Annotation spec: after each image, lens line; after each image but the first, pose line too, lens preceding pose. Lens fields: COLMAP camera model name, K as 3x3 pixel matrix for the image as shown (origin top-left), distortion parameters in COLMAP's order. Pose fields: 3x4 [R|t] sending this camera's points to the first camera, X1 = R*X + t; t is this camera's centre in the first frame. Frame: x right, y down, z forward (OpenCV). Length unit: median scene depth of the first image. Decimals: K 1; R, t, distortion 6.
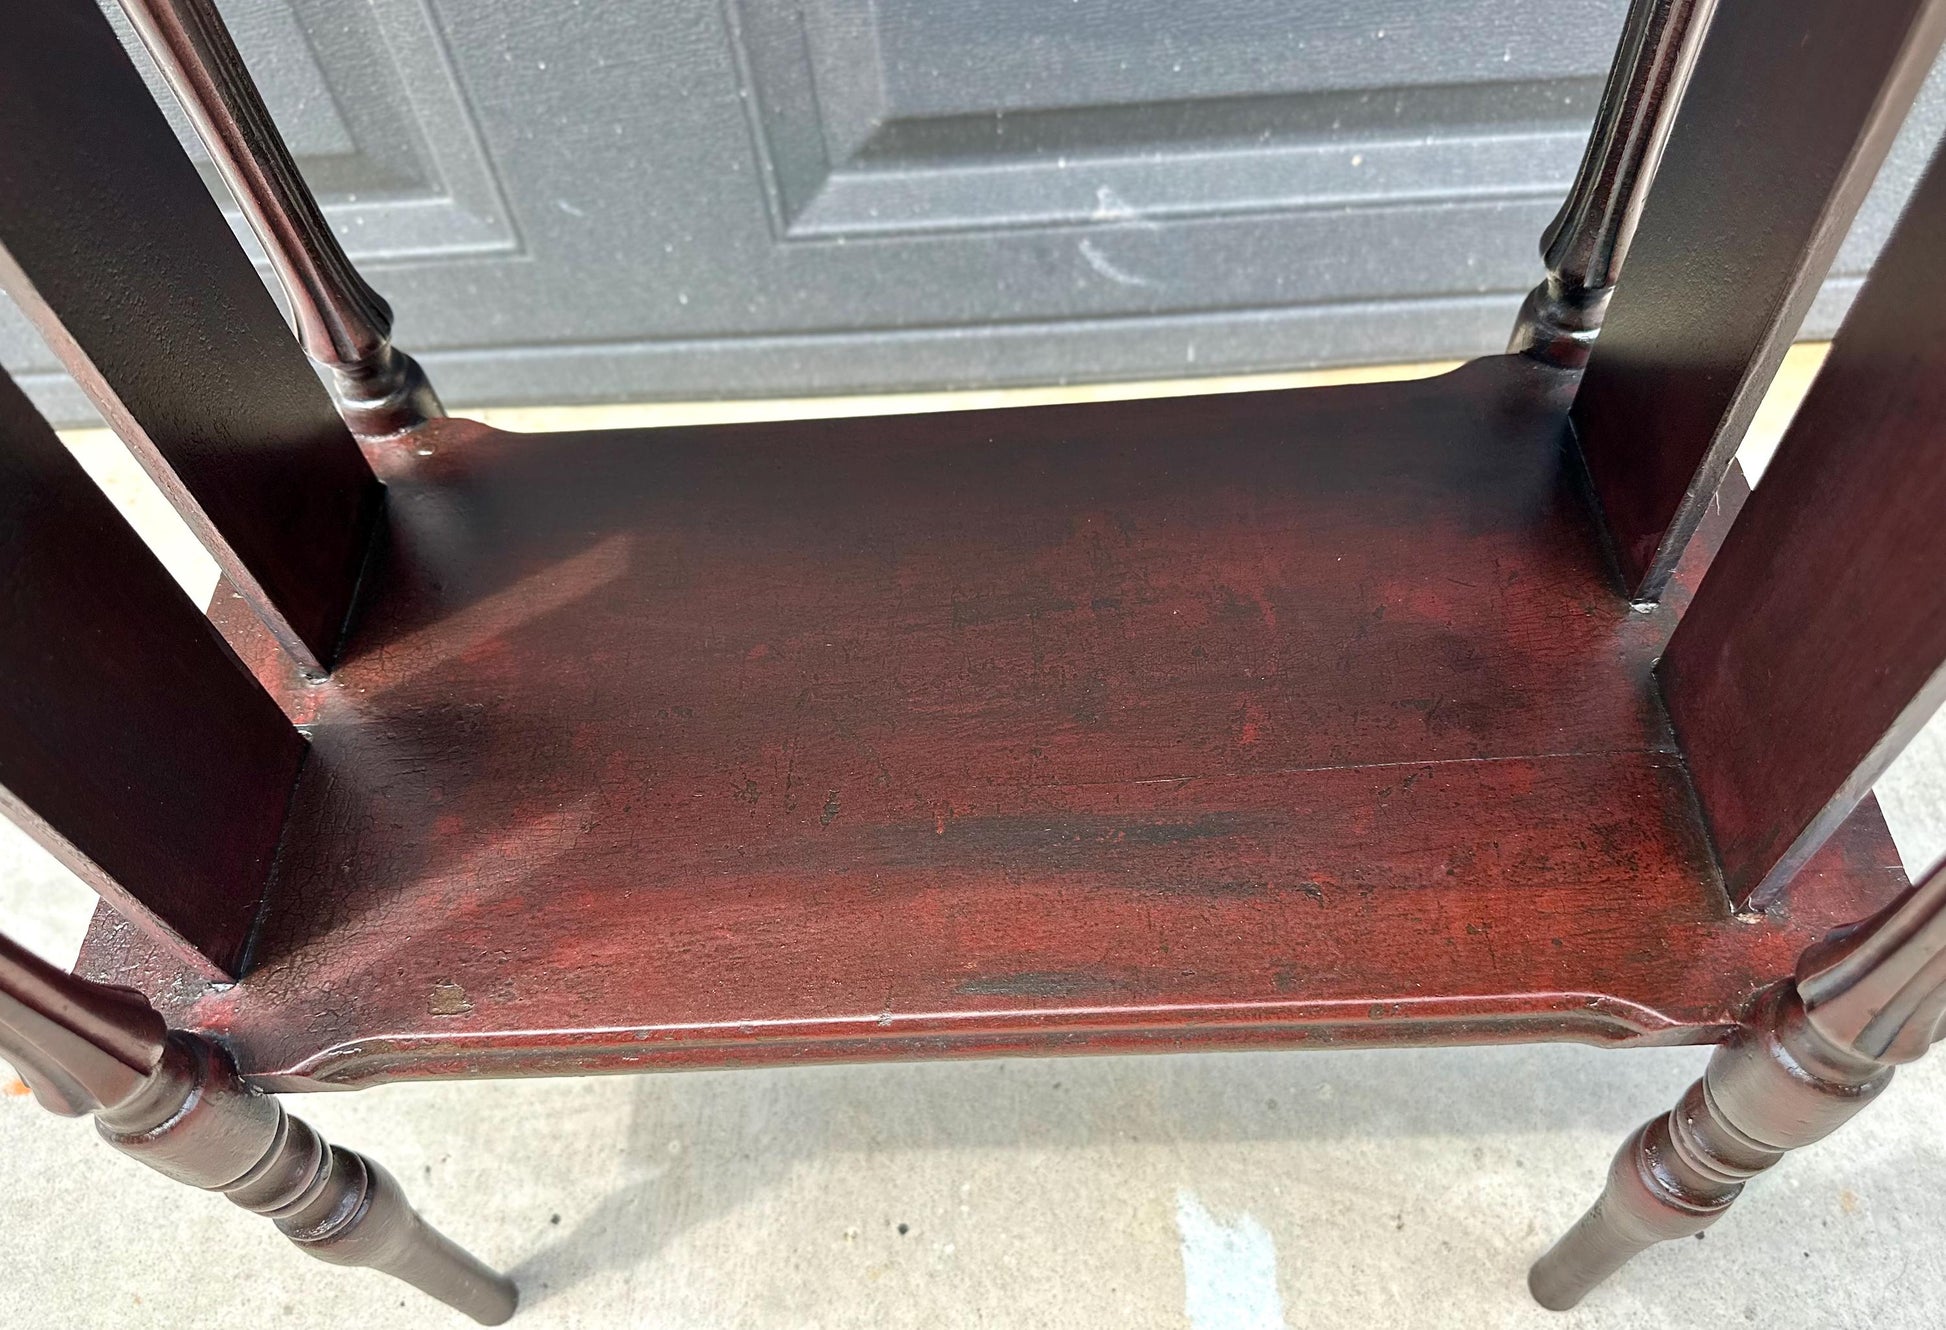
lens RADIAL K [[1446.3, 0, 973.8], [0, 1446.3, 678.0], [0, 0, 1]] dist [0.012480, -0.039217]
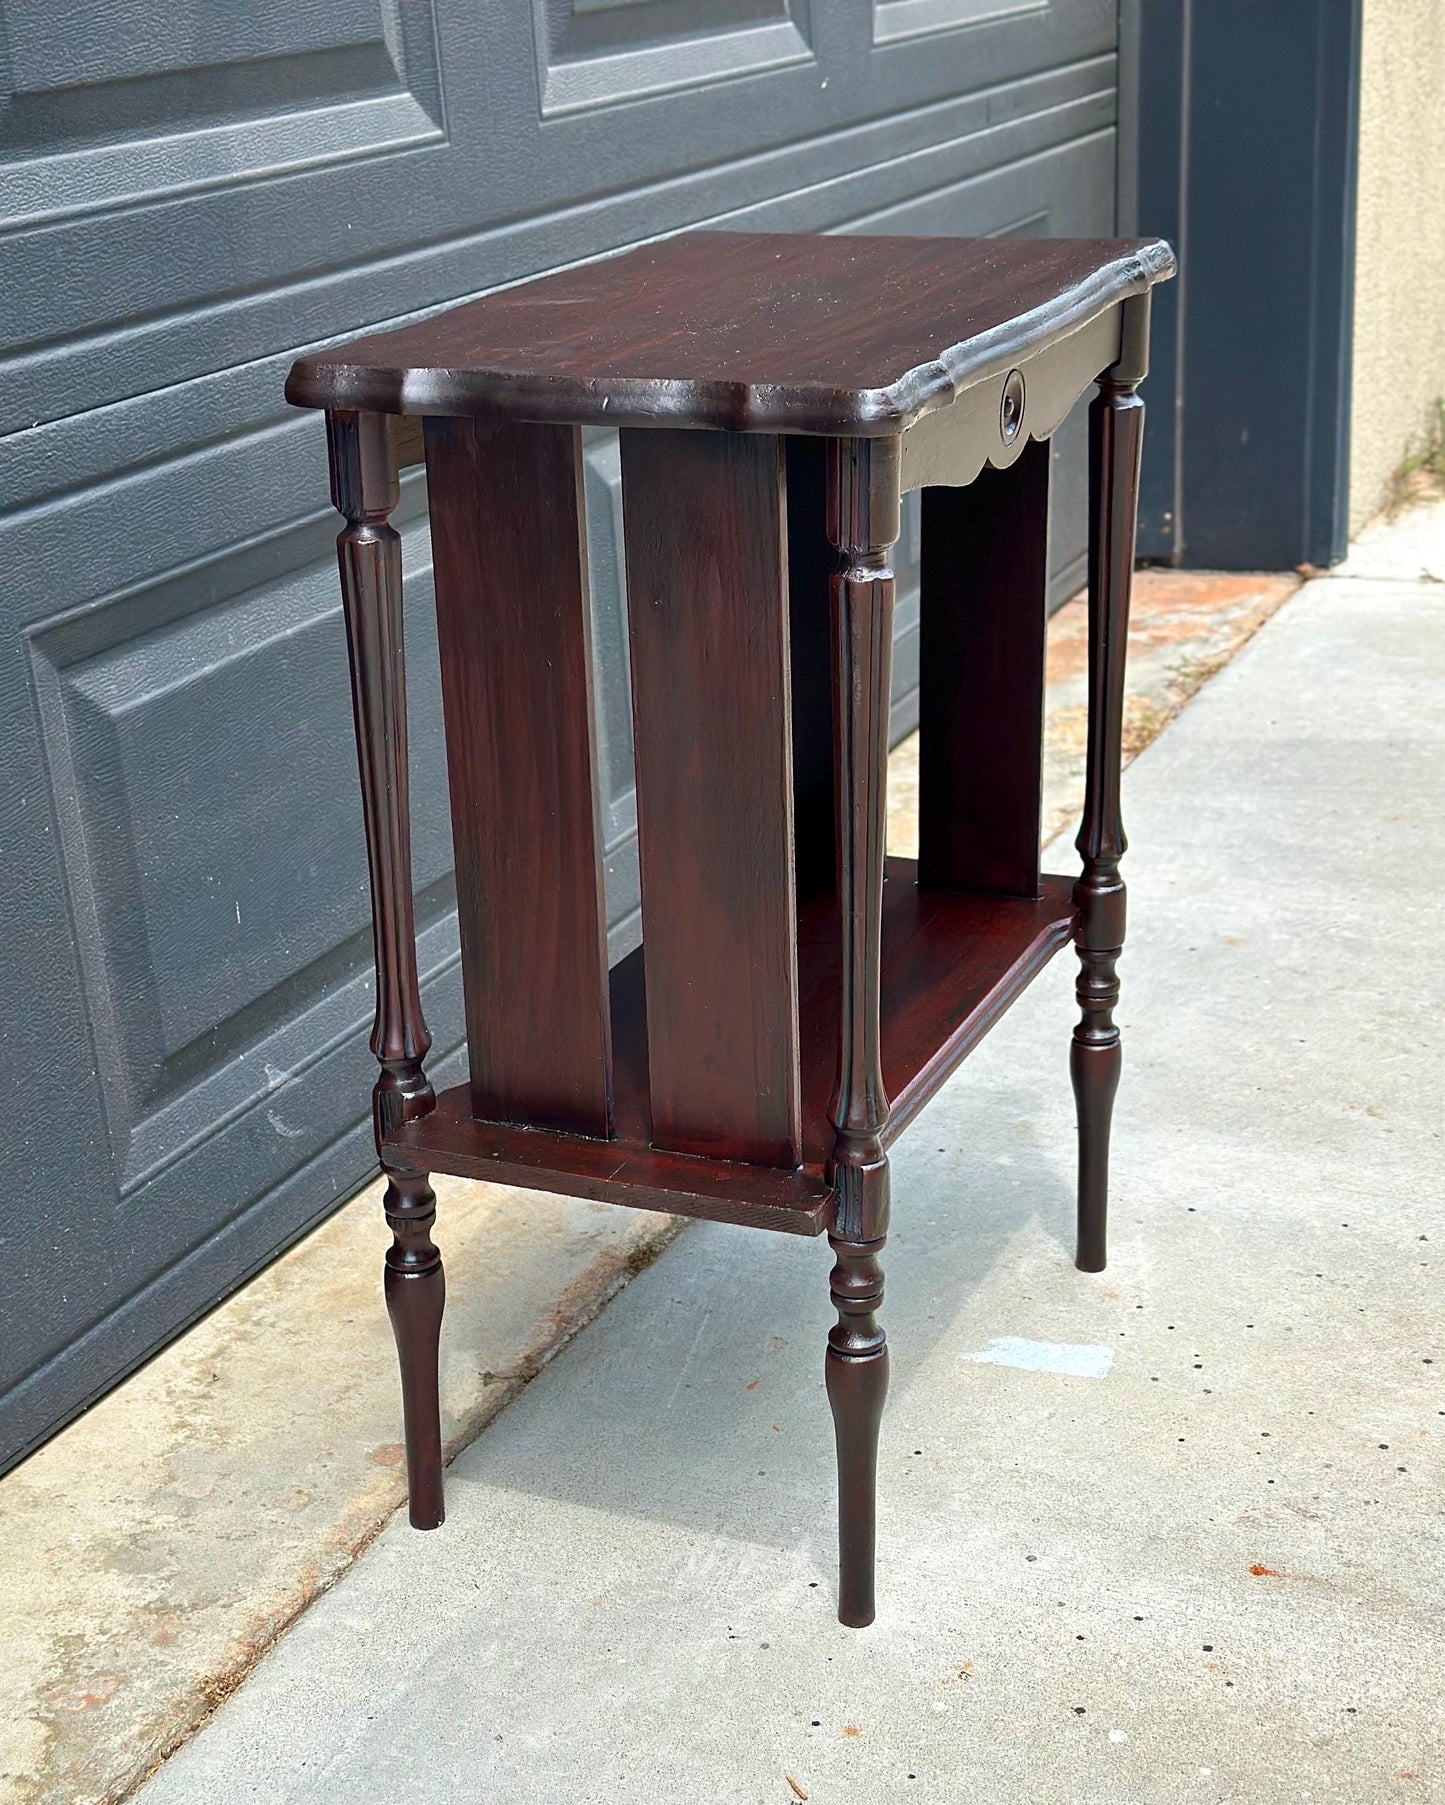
lens RADIAL K [[2798.7, 0, 722.2], [0, 2798.7, 1029.2], [0, 0, 1]] dist [0.125846, 0.000000]
pose [[0.402289, -0.298699, 0.865415, -1.892628], [0.750656, 0.648756, -0.125025, 0.247157], [-0.524098, 0.699925, 0.485208, -0.416571]]
